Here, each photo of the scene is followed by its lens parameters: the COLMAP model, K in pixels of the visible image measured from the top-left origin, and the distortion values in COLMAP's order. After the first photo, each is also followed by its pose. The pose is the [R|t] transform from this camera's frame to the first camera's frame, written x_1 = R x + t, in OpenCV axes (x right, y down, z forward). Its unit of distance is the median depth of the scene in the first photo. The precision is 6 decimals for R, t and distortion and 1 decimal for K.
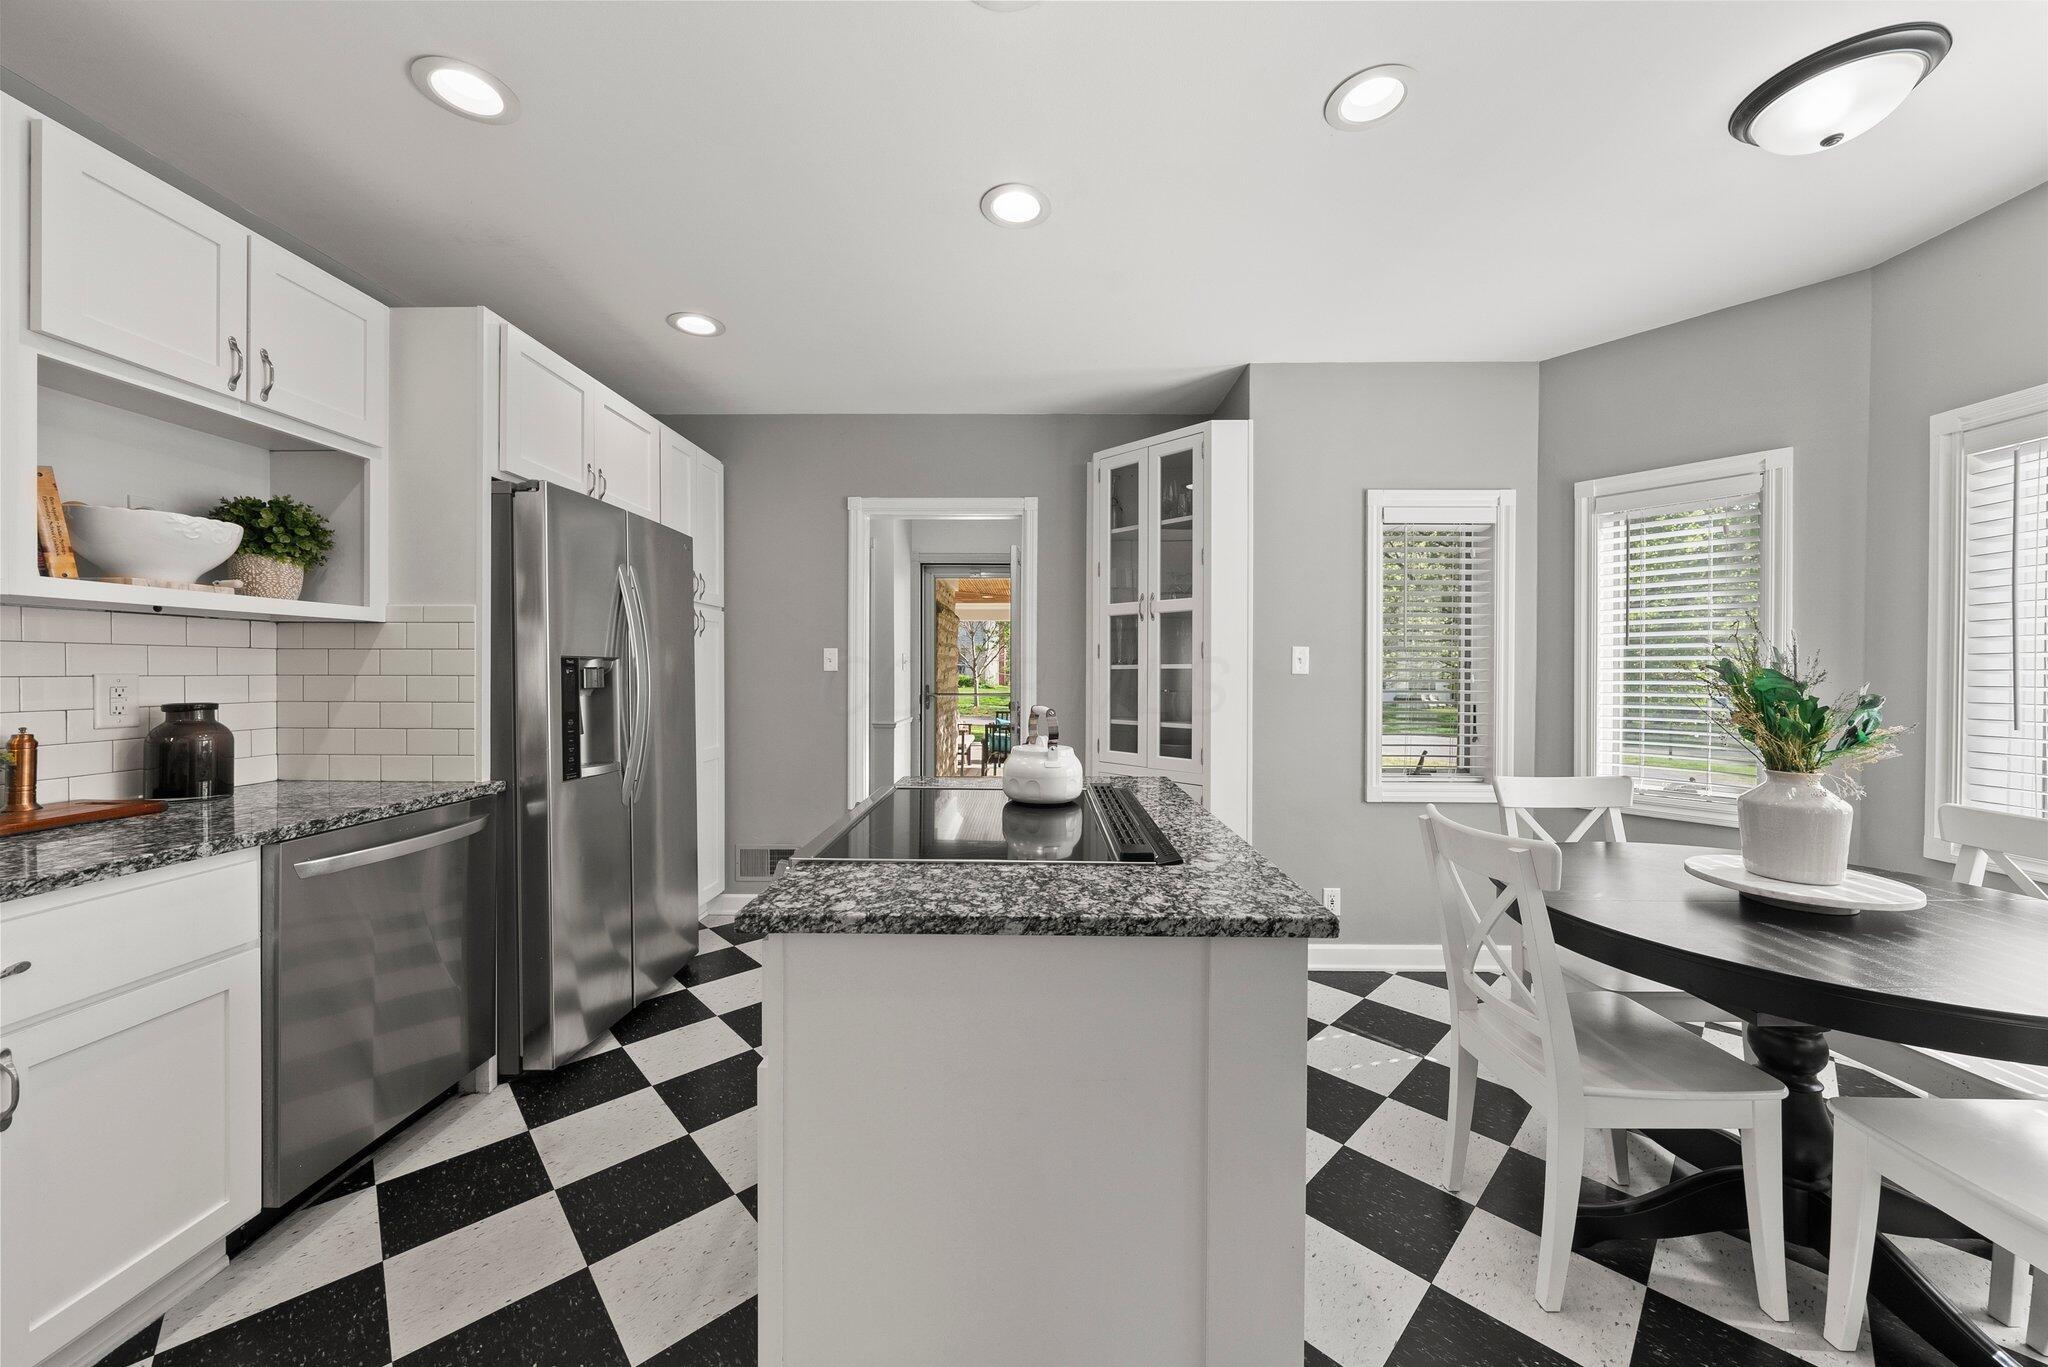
lens RADIAL K [[724.5, 0, 1023.5], [0, 724.5, 676.2], [0, 0, 1]] dist [-0.001513, -0.000189]
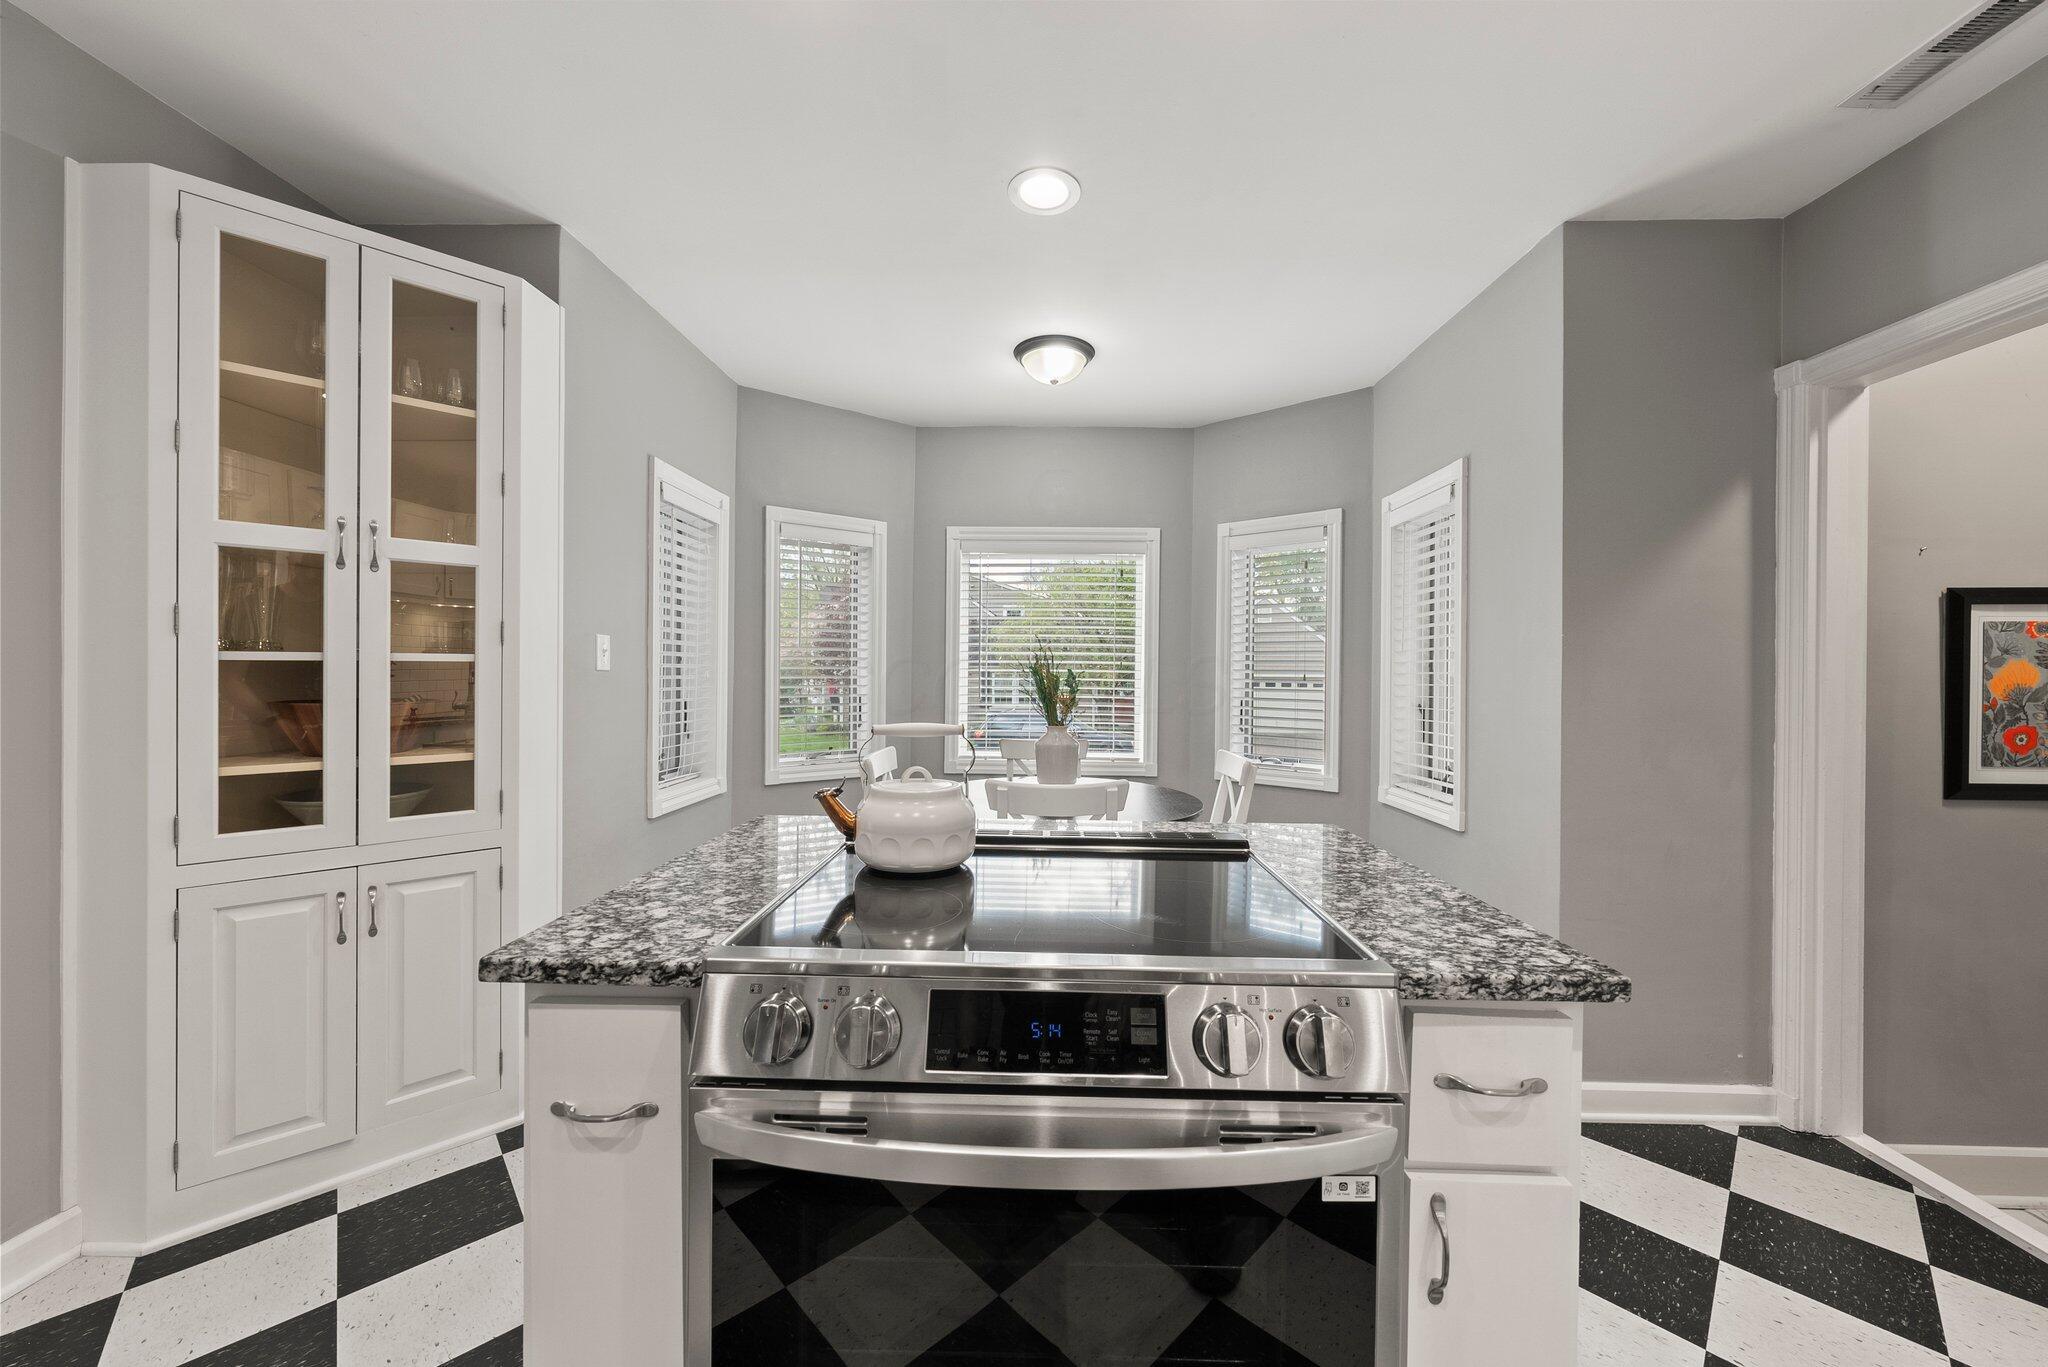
lens RADIAL K [[738.5, 0, 1029.7], [0, 738.5, 674.9], [0, 0, 1]] dist [-0.005753, 0.000035]
pose [[0.009720, -0.007906, 0.999922, -0.438388], [-0.000520, 0.999969, 0.007912, -0.005026], [-0.999953, -0.000597, 0.009716, 0.597841]]
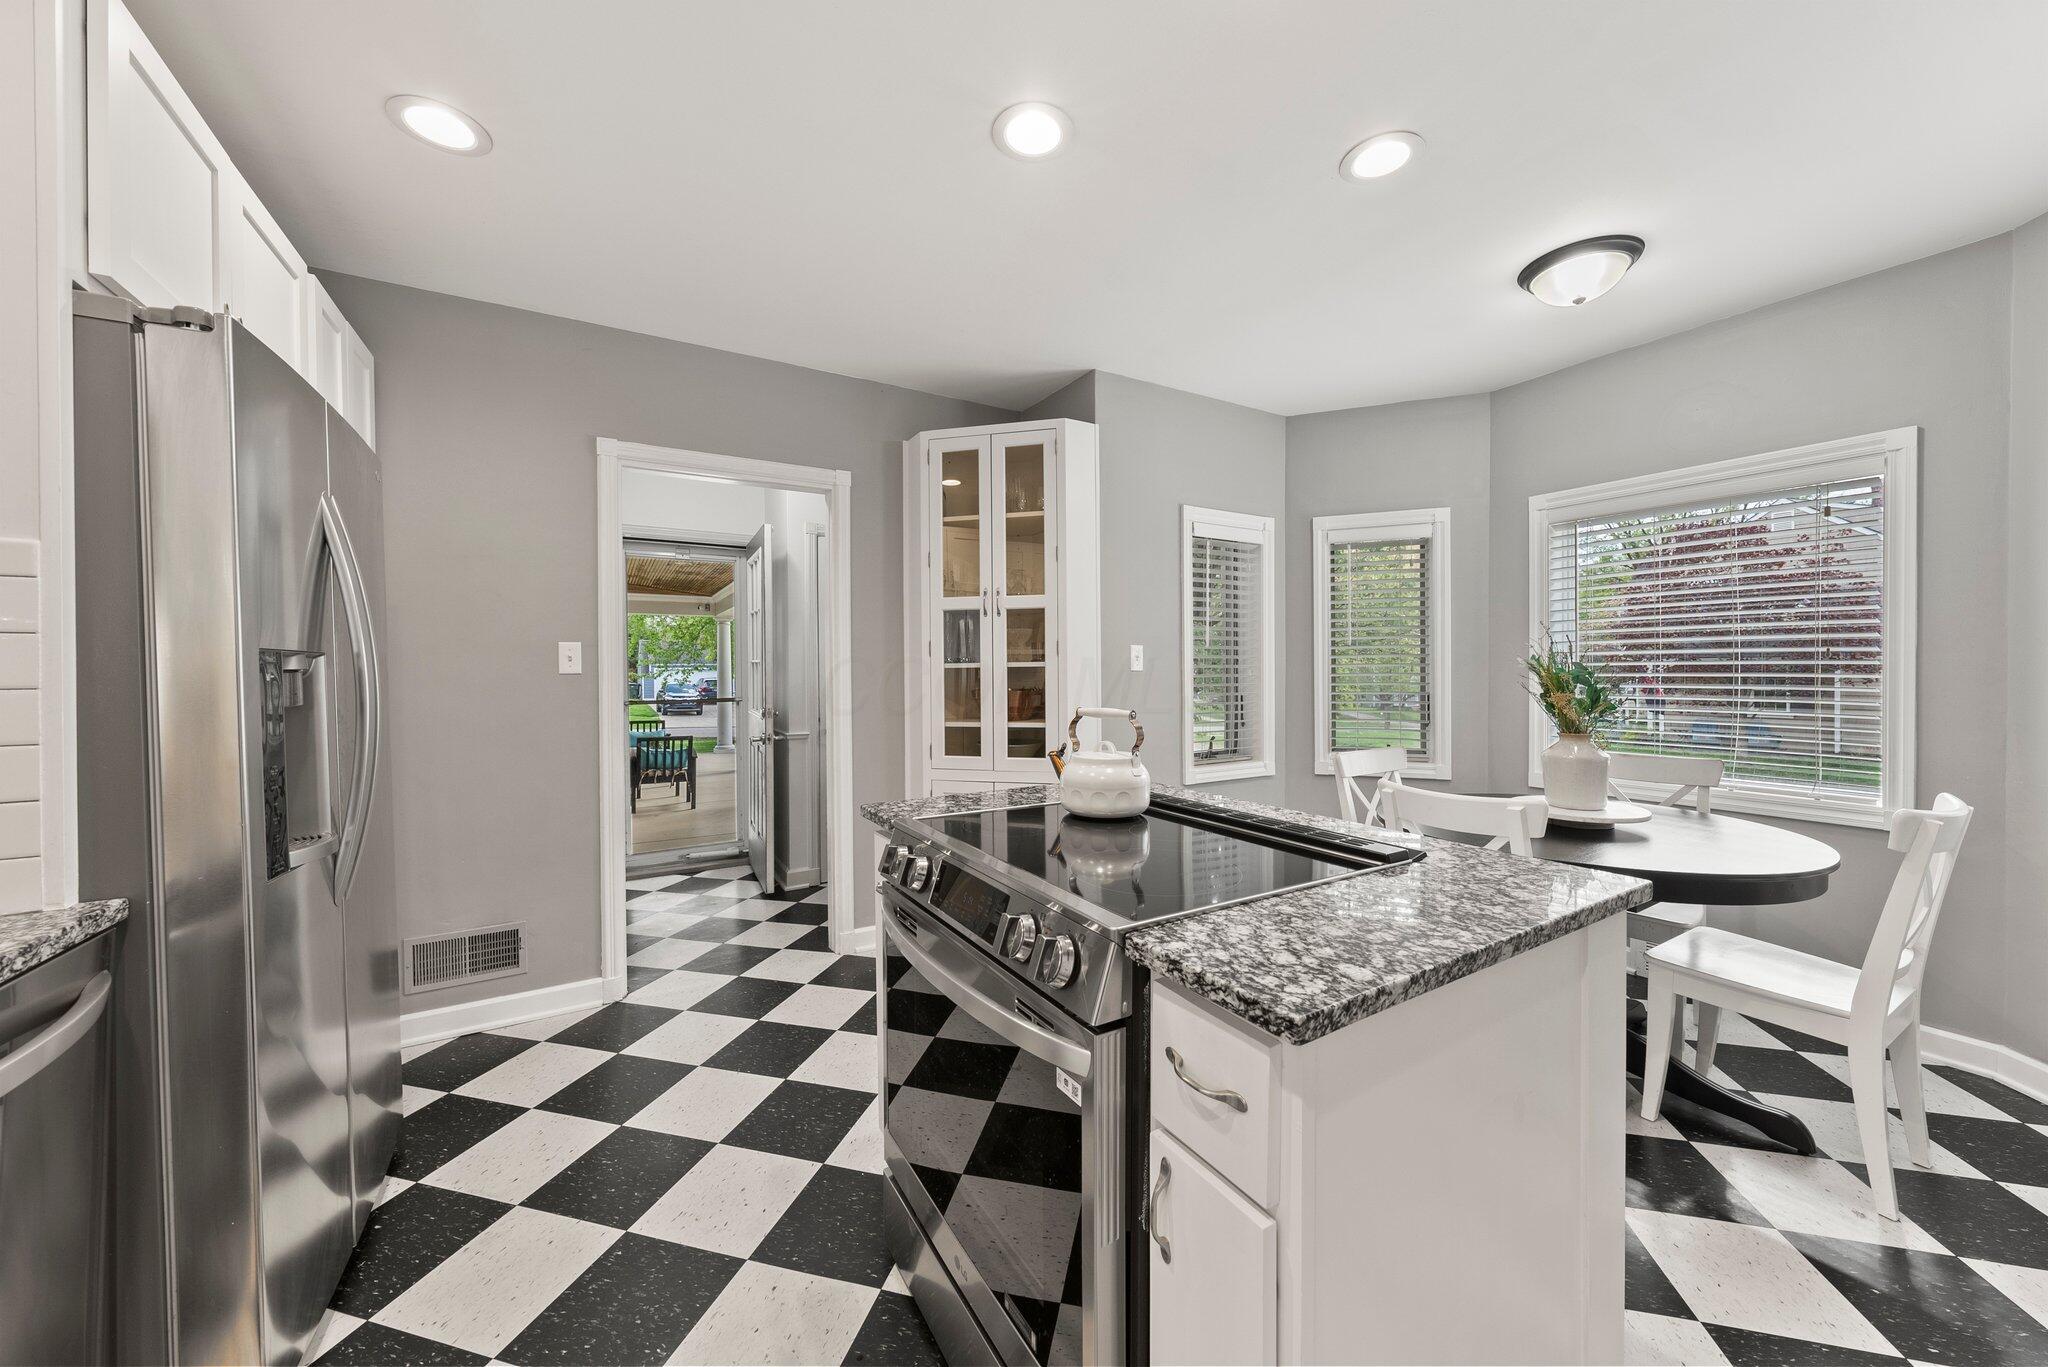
lens RADIAL K [[724.5, 0, 1023.5], [0, 724.5, 676.2], [0, 0, 1]] dist [-0.001513, -0.000189]
pose [[0.852510, -0.014068, 0.522521, -0.351471], [0.014489, 0.999890, 0.003281, -0.001103], [-0.522510, 0.004773, 0.852620, 0.197283]]
